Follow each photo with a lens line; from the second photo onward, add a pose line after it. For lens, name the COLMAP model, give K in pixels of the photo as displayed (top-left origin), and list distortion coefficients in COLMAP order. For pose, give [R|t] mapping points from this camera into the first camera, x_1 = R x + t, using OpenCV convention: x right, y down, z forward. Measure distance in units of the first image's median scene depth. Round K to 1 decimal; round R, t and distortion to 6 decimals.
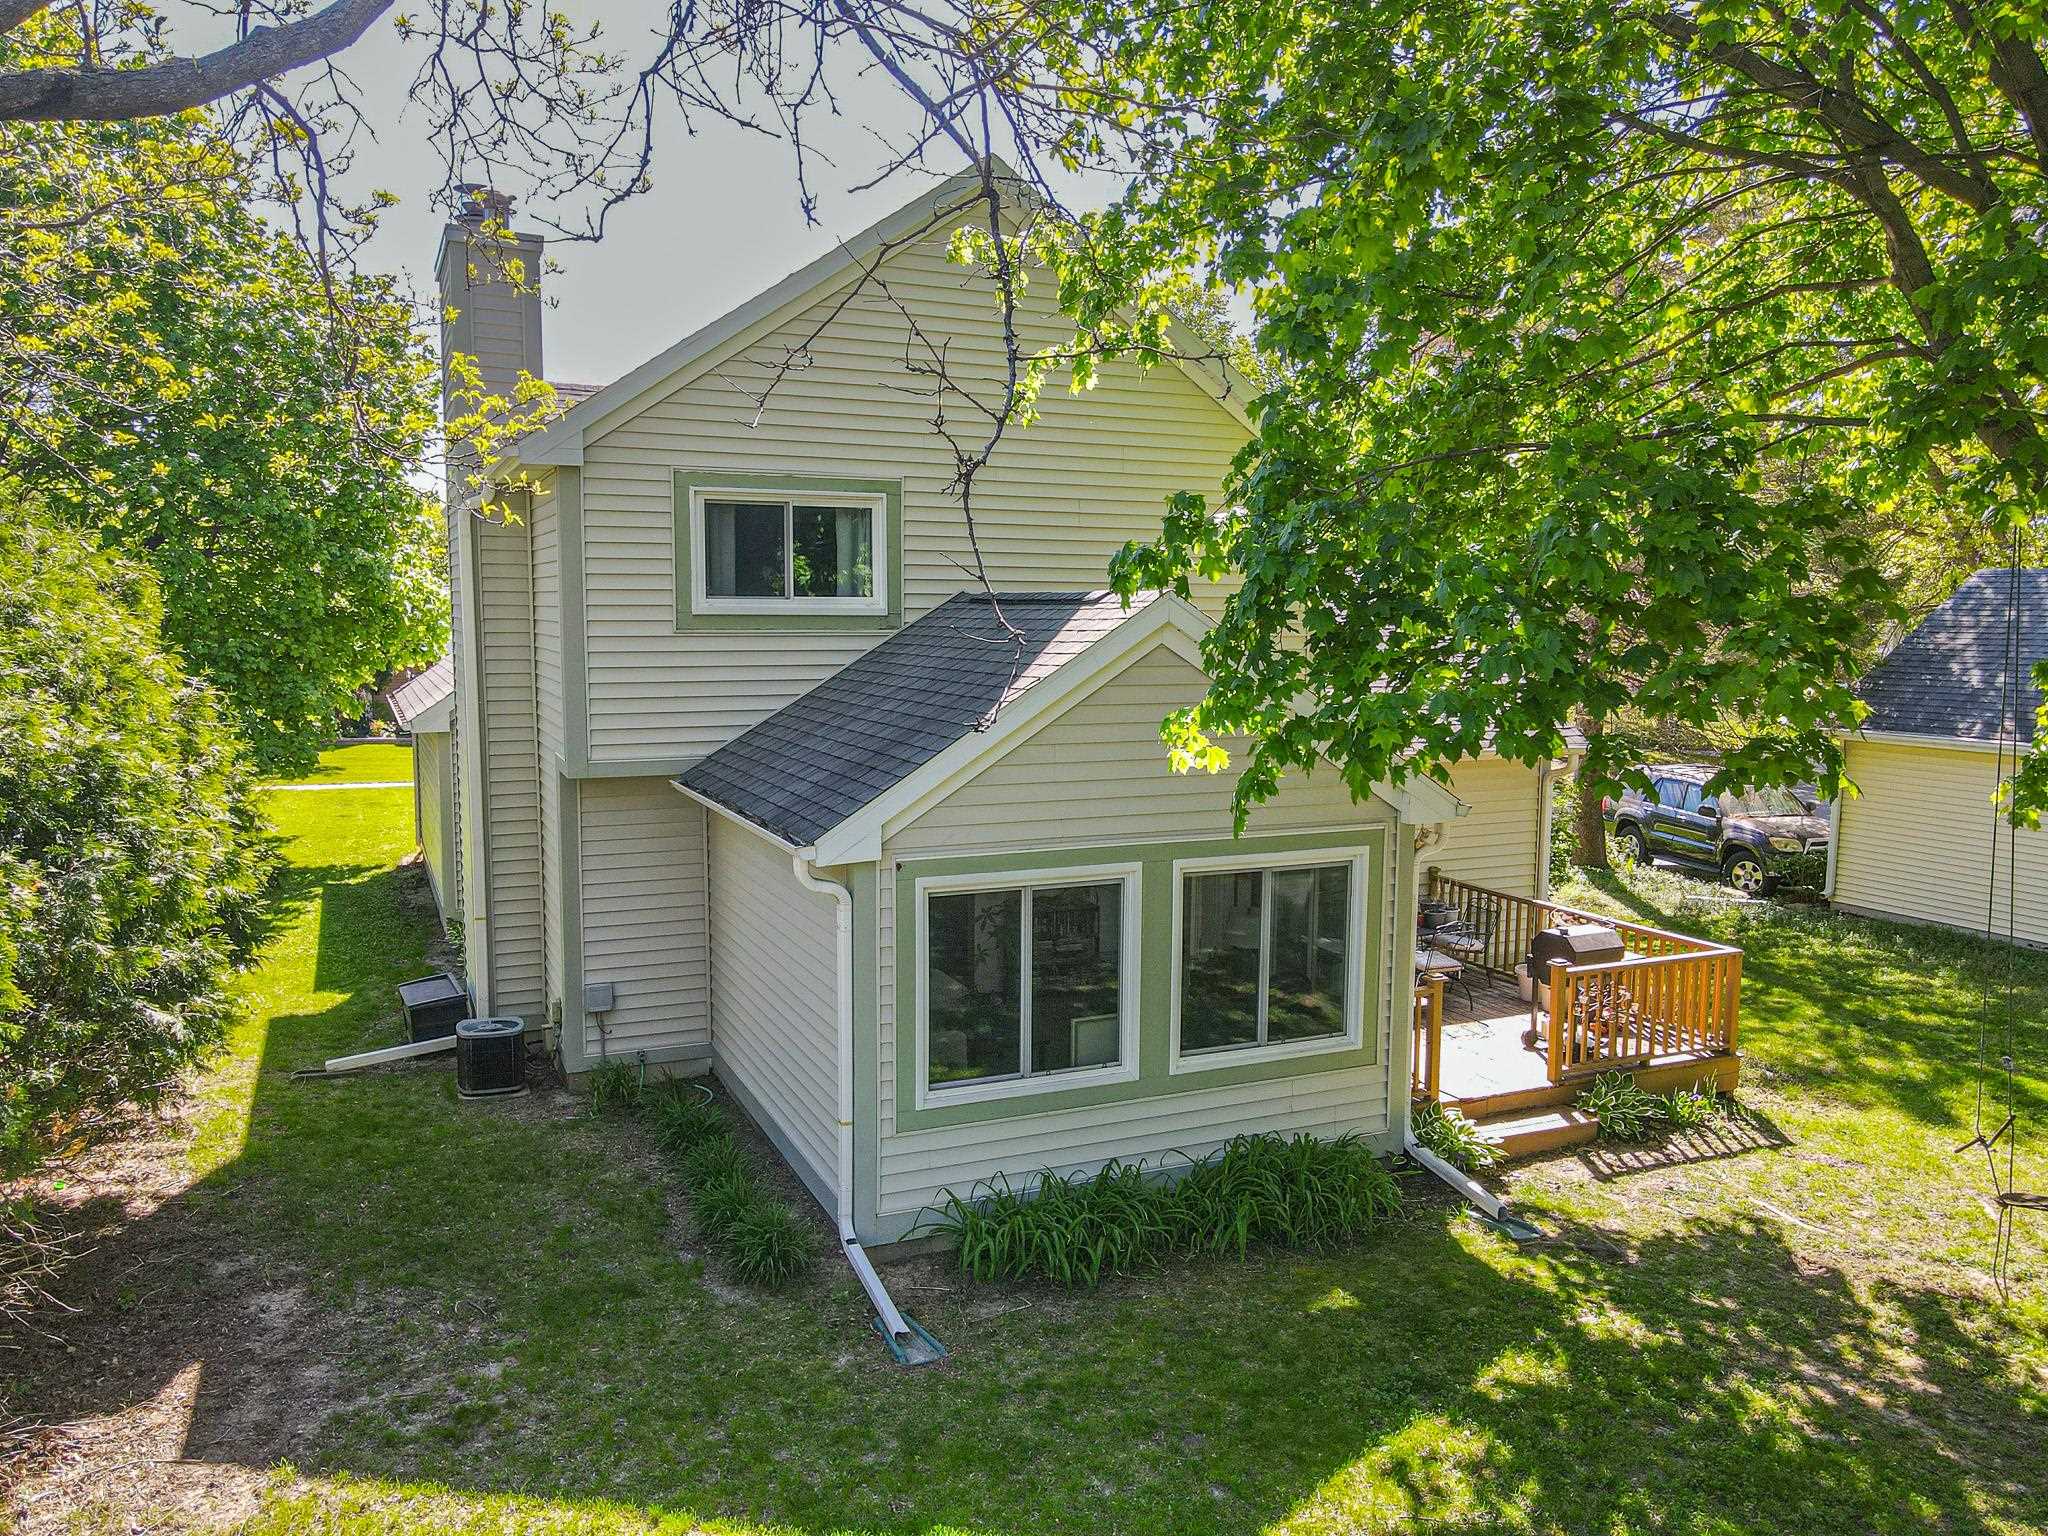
lens RADIAL K [[1492.8, 0, 1024.0], [0, 1492.8, 768.0], [0, 0, 1]] dist [-0.004978, 0.007063]
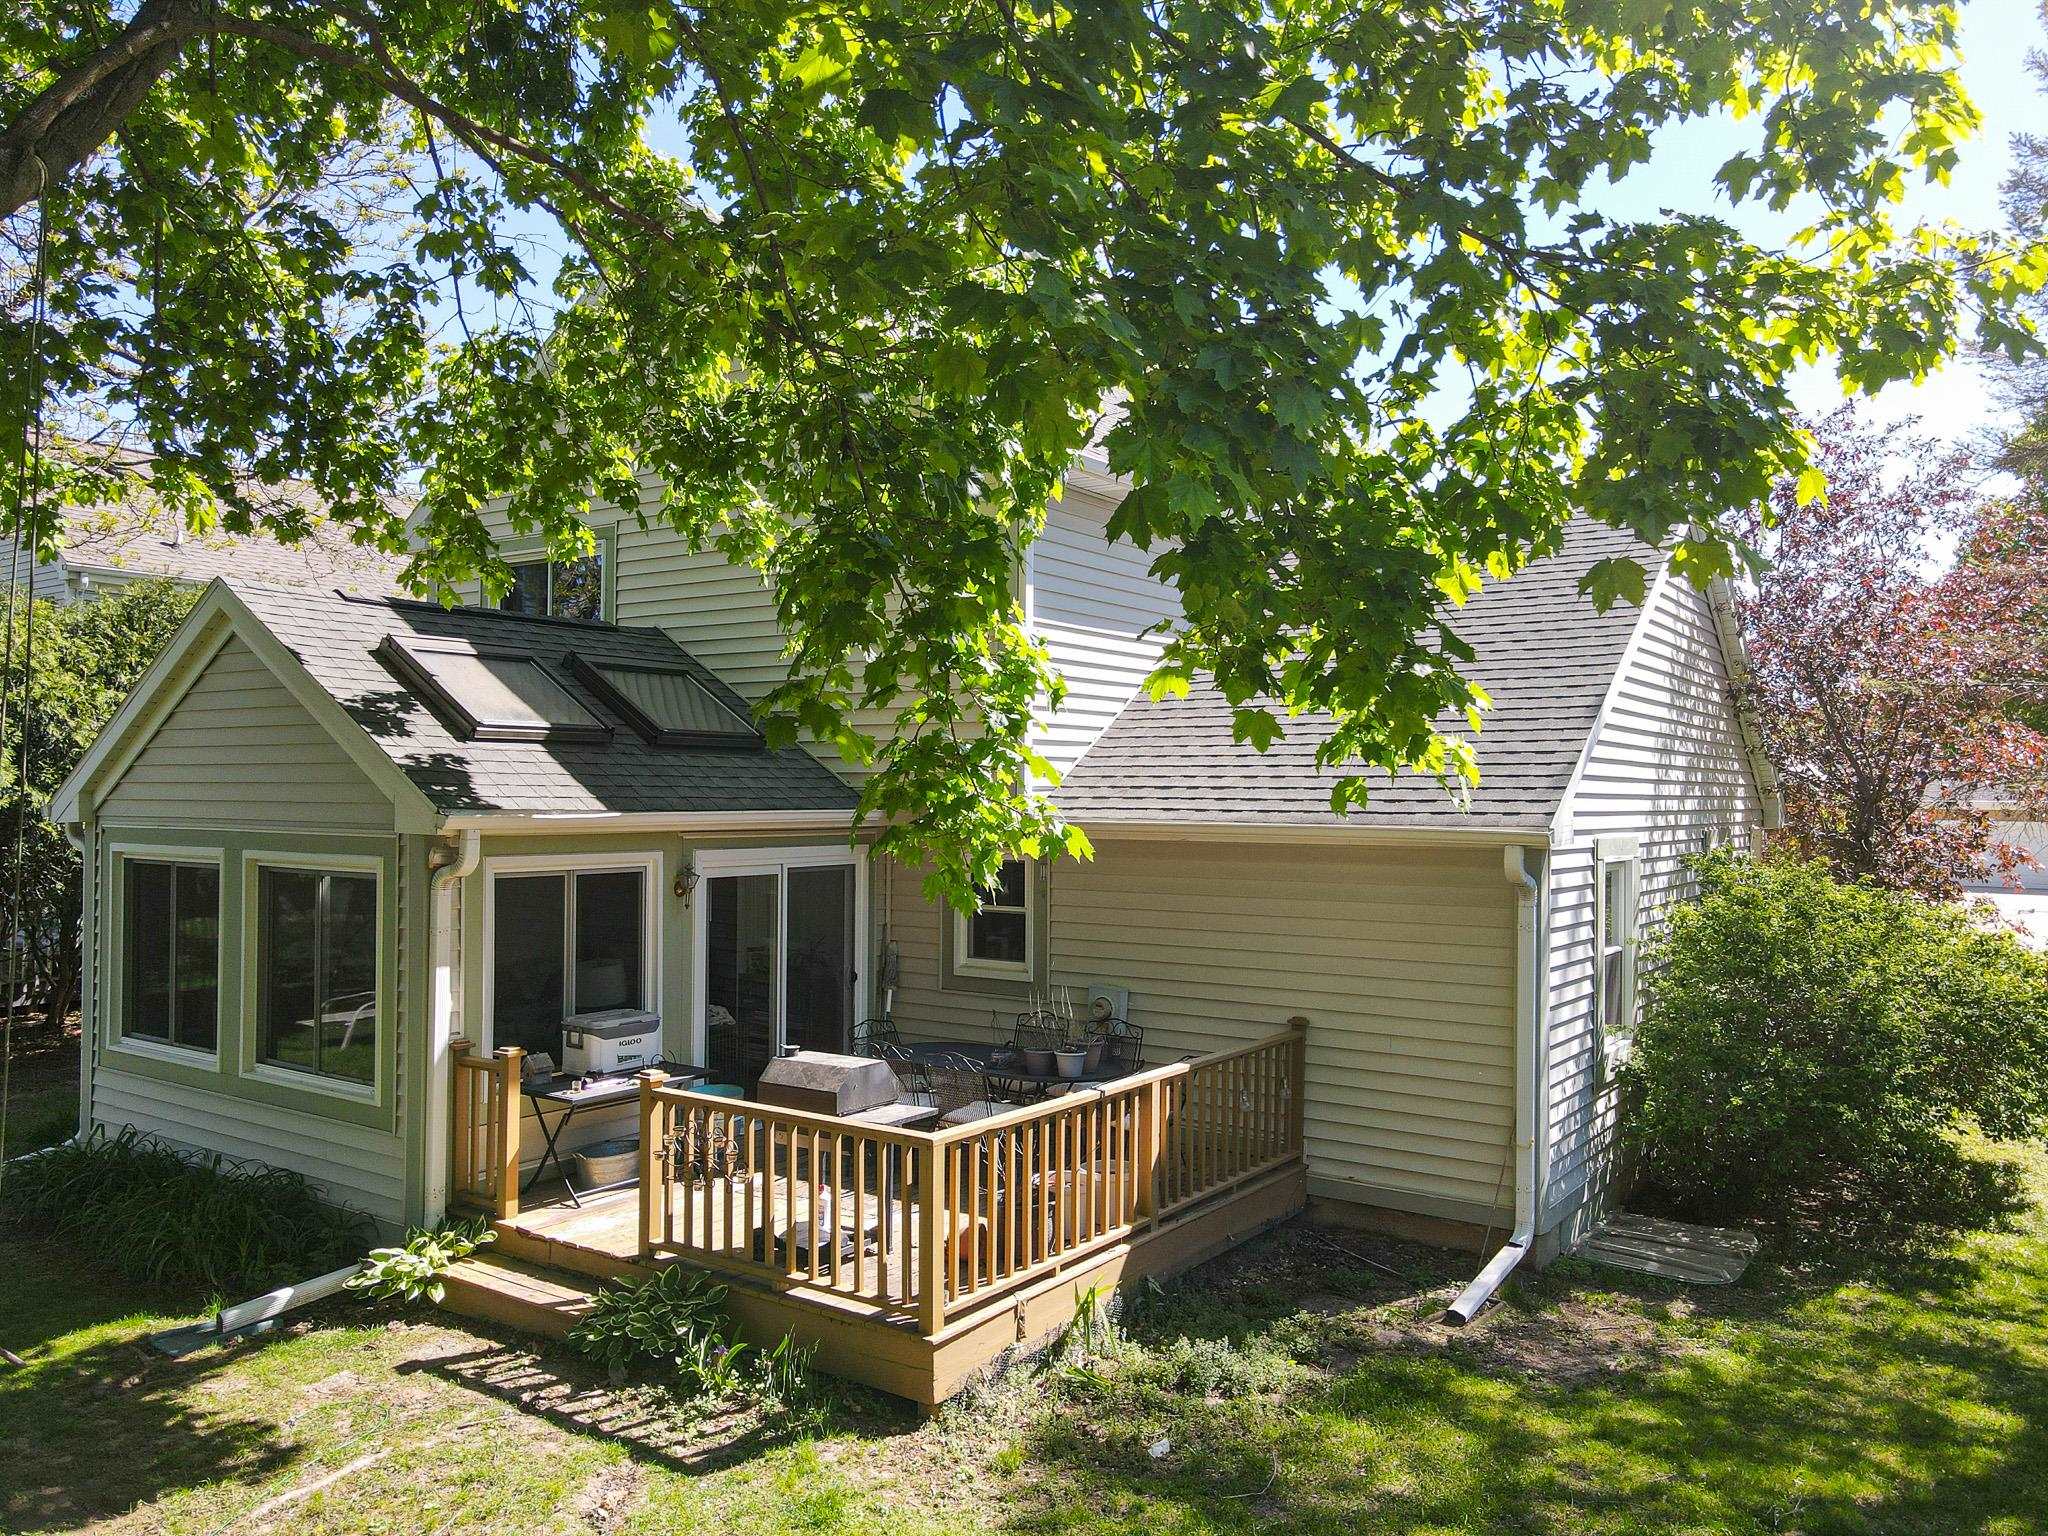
lens RADIAL K [[1493.1, 0, 1024.0], [0, 1493.1, 768.0], [0, 0, 1]] dist [-0.007296, 0.030639]
pose [[0.516942, -0.038089, -0.855173, 1.085649], [-0.099778, 0.989519, -0.104387, 0.055751], [0.850186, 0.139289, 0.507723, 0.845717]]
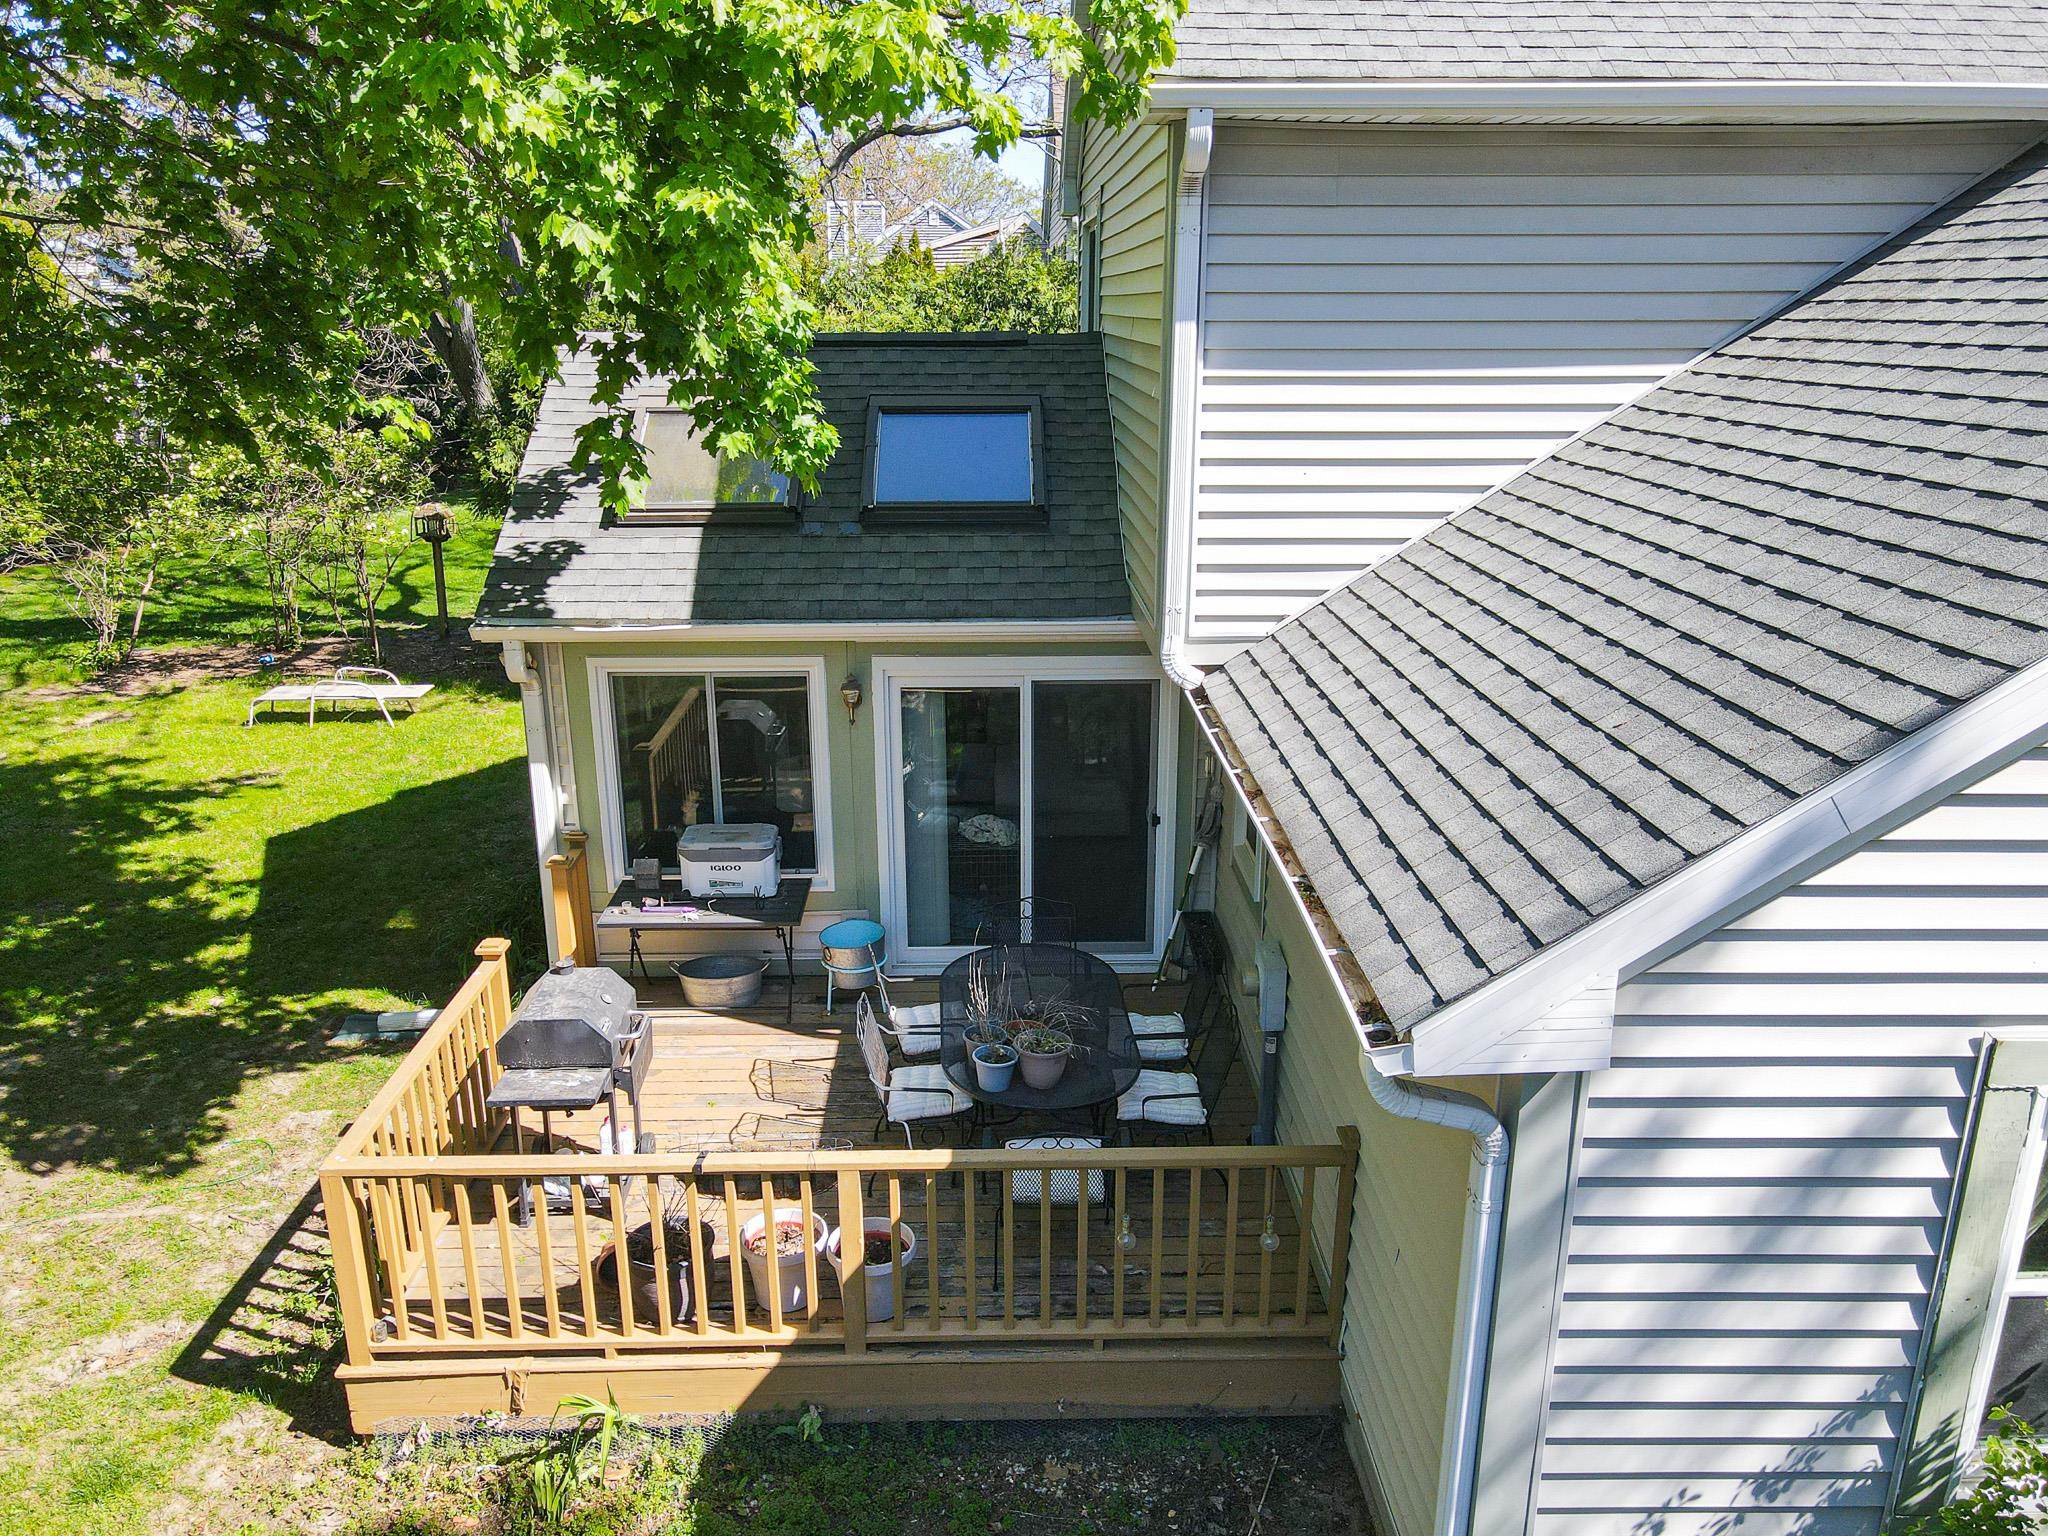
lens RADIAL K [[1493.1, 0, 1024.0], [0, 1493.1, 768.0], [0, 0, 1]] dist [-0.007296, 0.030639]
pose [[-0.373051, 0.247812, -0.894104, 0.879533], [-0.130276, 0.940133, 0.314925, -0.171870], [0.918619, 0.233963, -0.318433, 1.482073]]
